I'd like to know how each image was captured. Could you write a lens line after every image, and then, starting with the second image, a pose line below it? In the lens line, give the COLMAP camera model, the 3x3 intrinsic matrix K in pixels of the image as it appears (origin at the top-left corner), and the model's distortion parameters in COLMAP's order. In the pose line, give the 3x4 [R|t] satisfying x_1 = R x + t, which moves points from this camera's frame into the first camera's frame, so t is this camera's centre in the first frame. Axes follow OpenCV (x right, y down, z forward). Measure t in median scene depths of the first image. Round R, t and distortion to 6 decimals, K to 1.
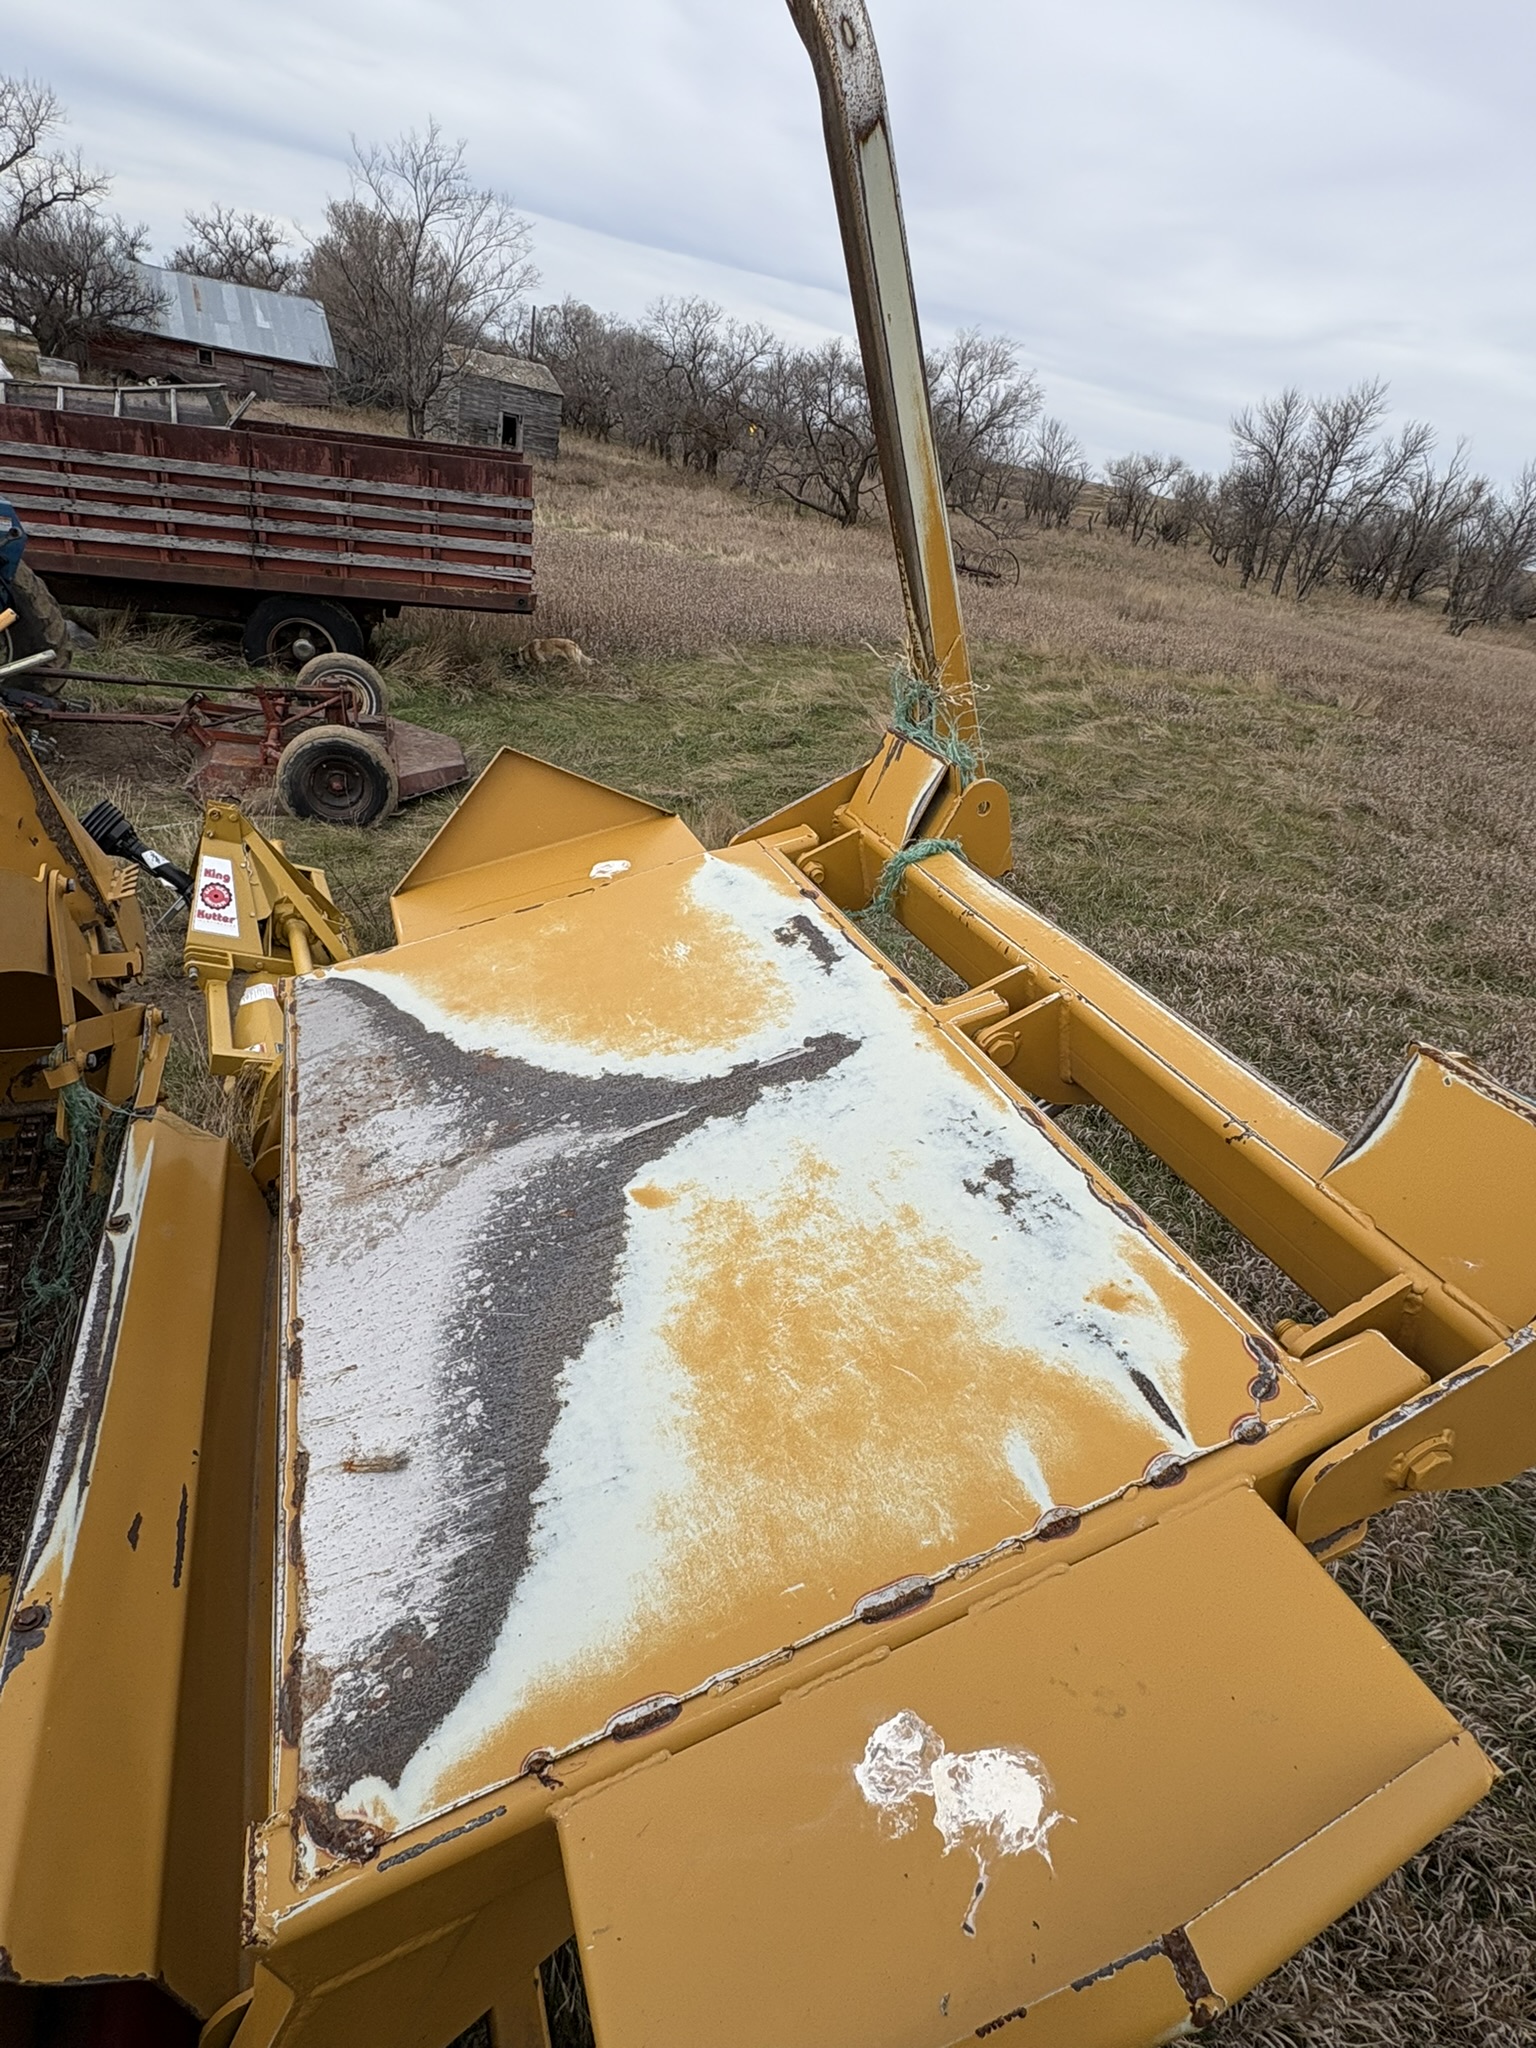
lens RADIAL K [[1092.5, 0, 764.2], [0, 1092.5, 1017.4], [0, 0, 1]] dist [-0.000254, 0.000477]
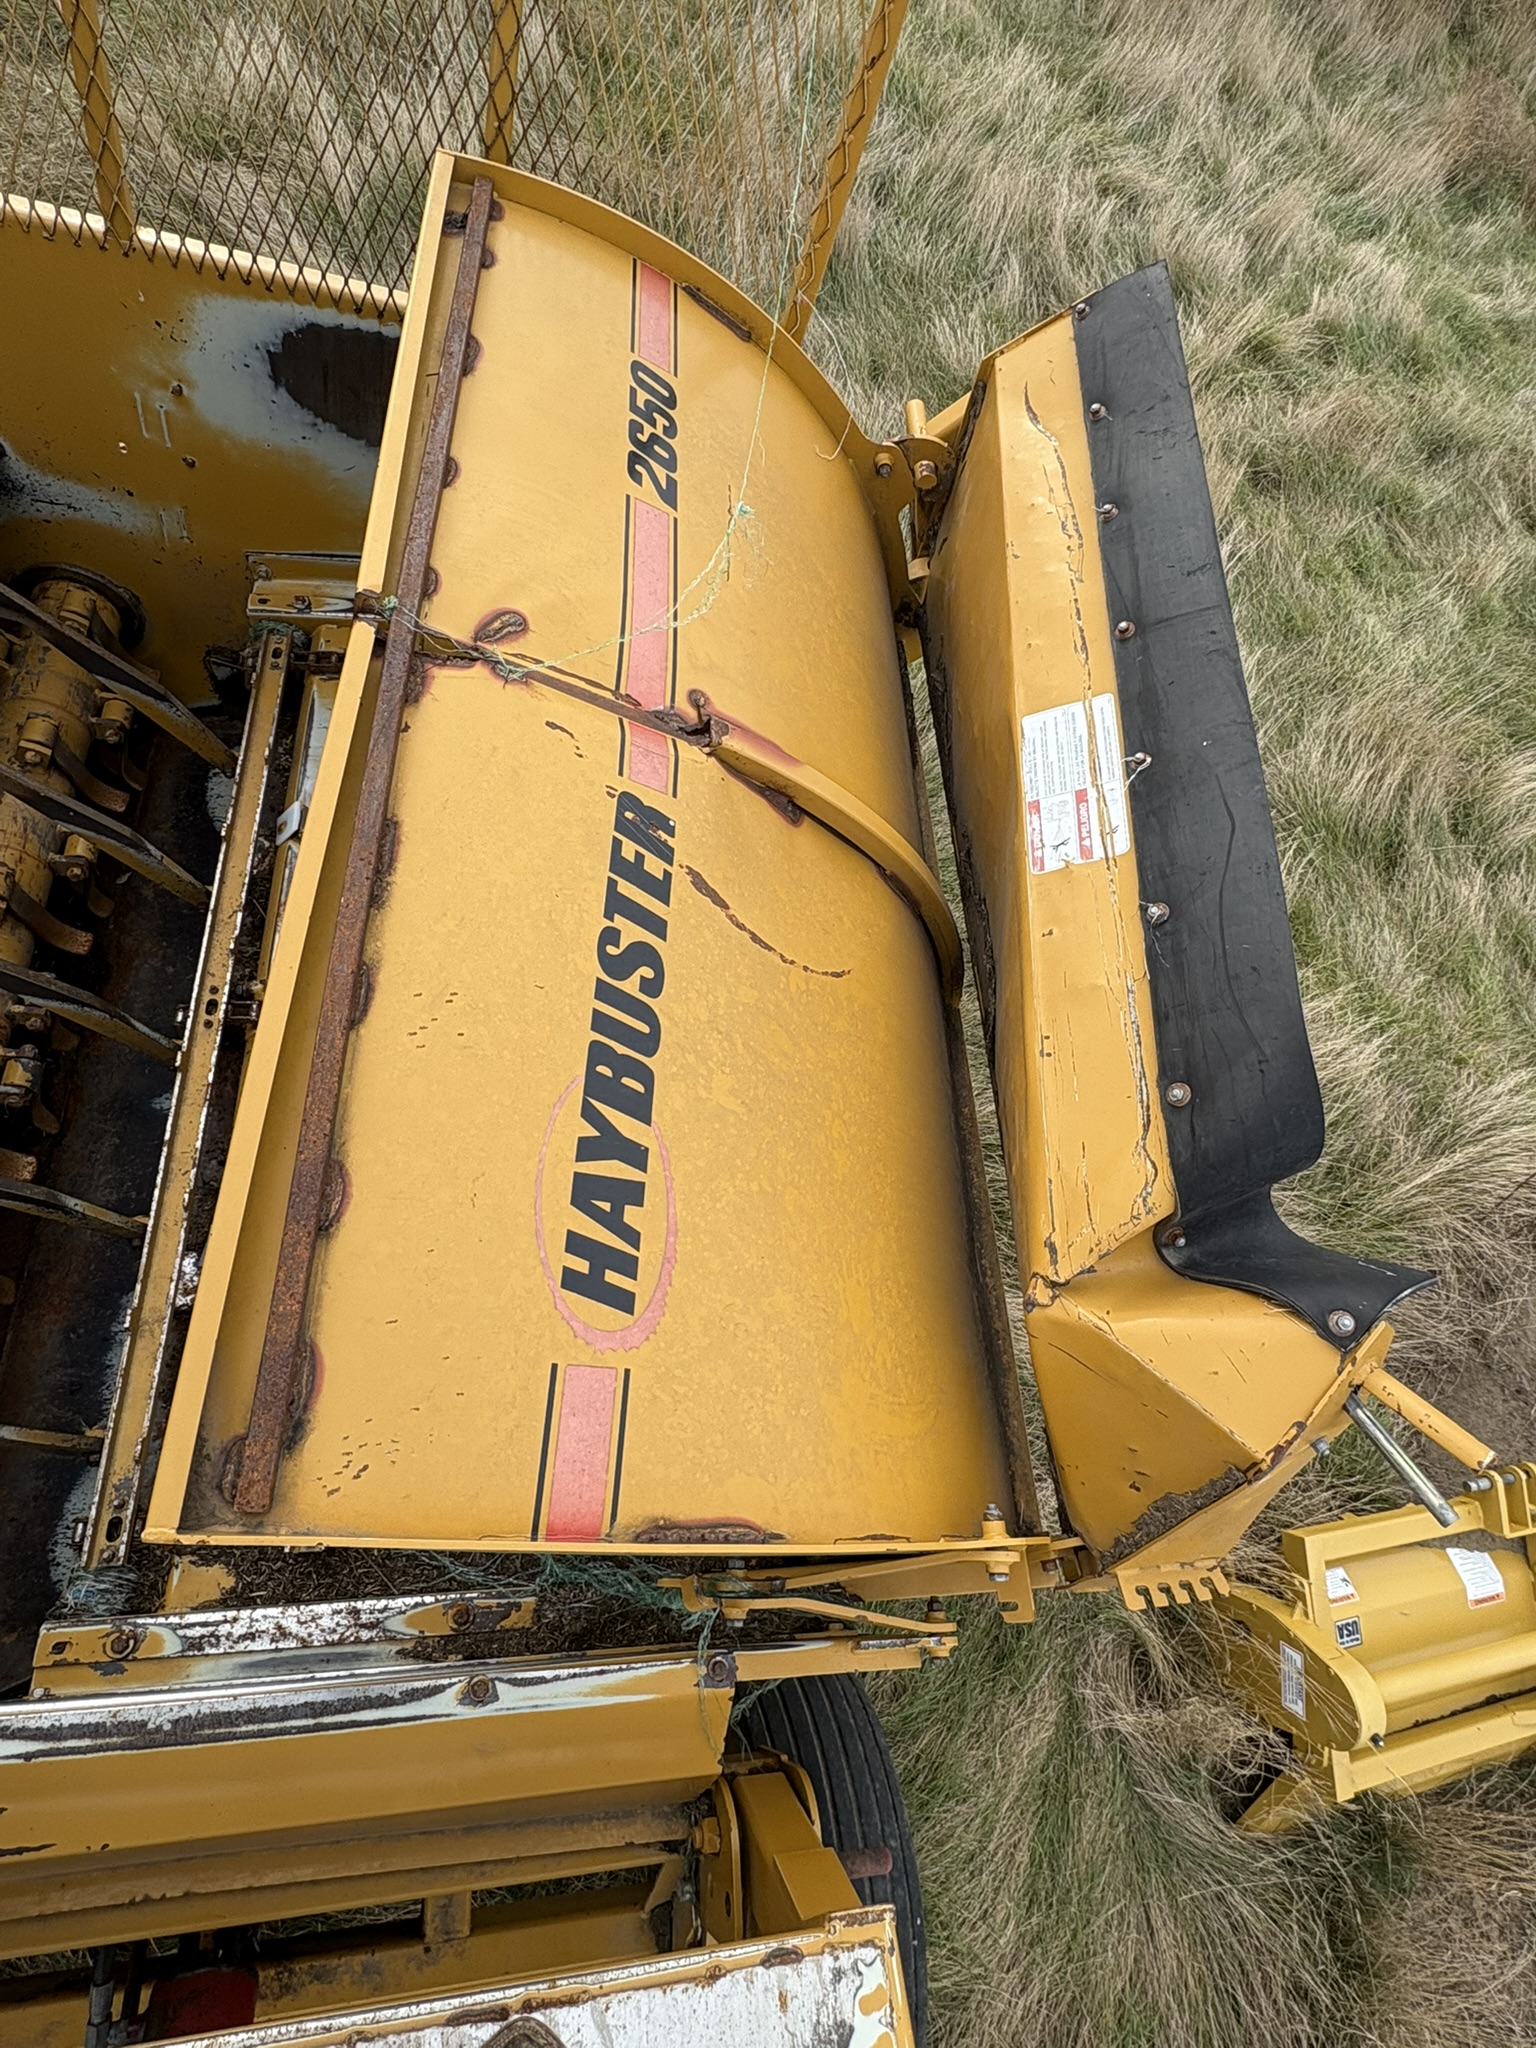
lens RADIAL K [[1092.5, 0, 764.2], [0, 1092.5, 1017.4], [0, 0, 1]] dist [-0.000254, 0.000477]
pose [[-0.242500, 0.758728, -0.604588, -0.654410], [-0.713494, 0.282784, 0.641062, -0.774887], [0.657359, 0.586827, 0.472773, 0.563659]]
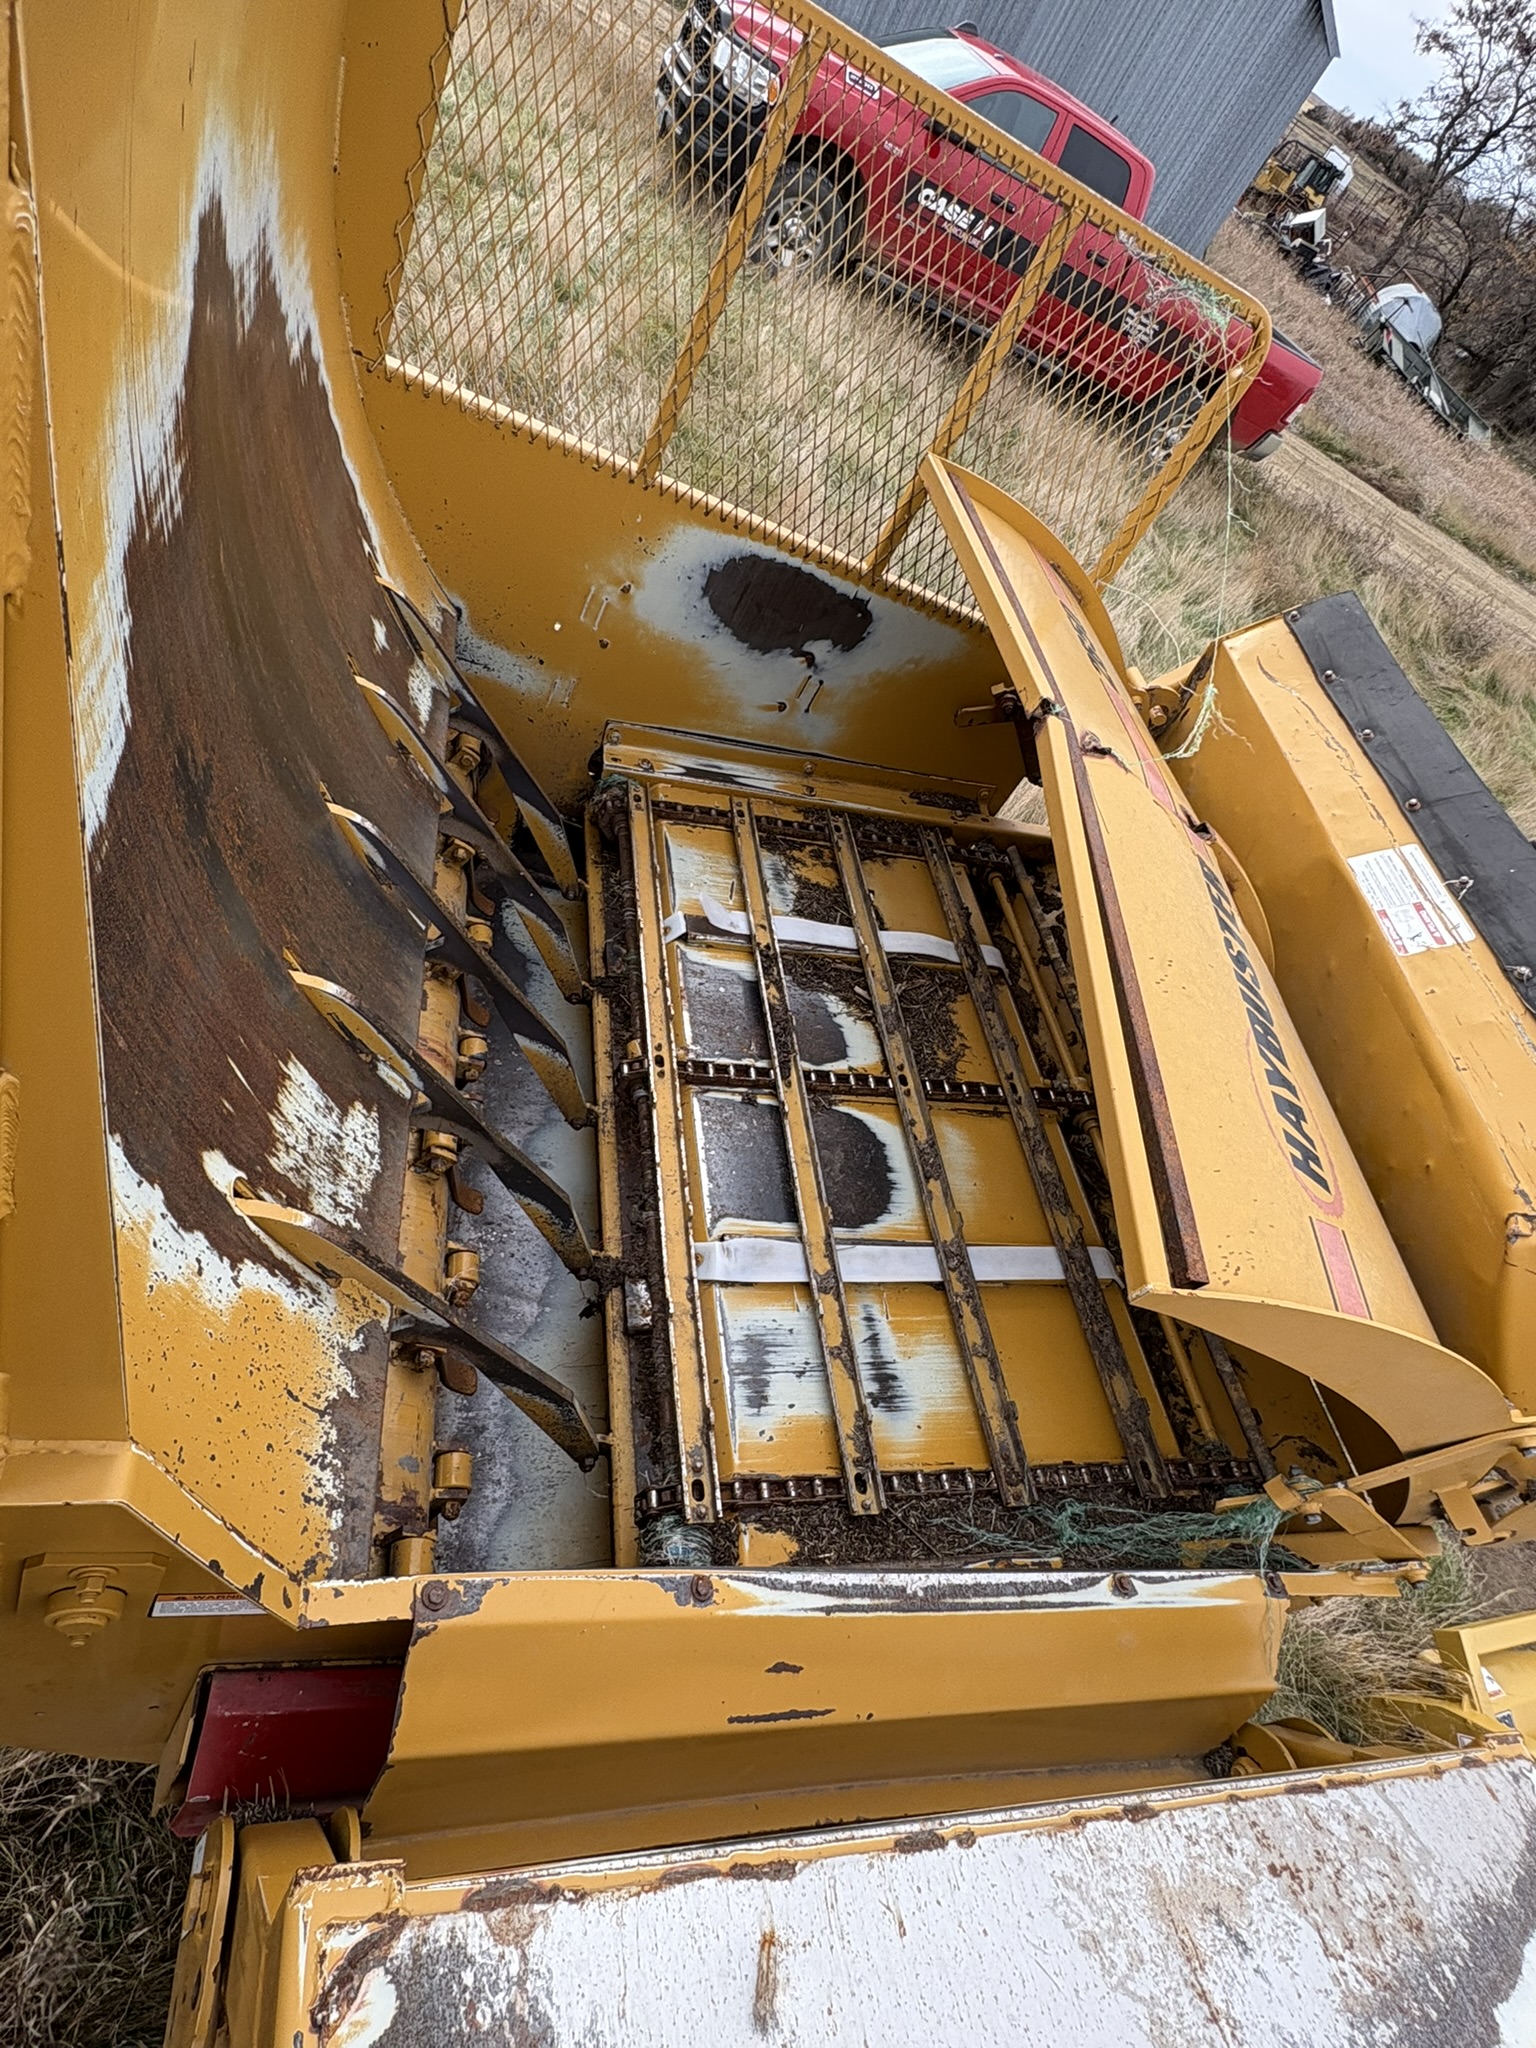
lens RADIAL K [[1092.8, 0, 768.0], [0, 1092.8, 1024.0], [0, 0, 1]] dist [0.002633, -0.001776]
pose [[-0.138640, 0.572602, -0.808026, -0.087719], [-0.820952, 0.389896, 0.417155, -0.169500], [0.553910, 0.721185, 0.416024, 0.124218]]
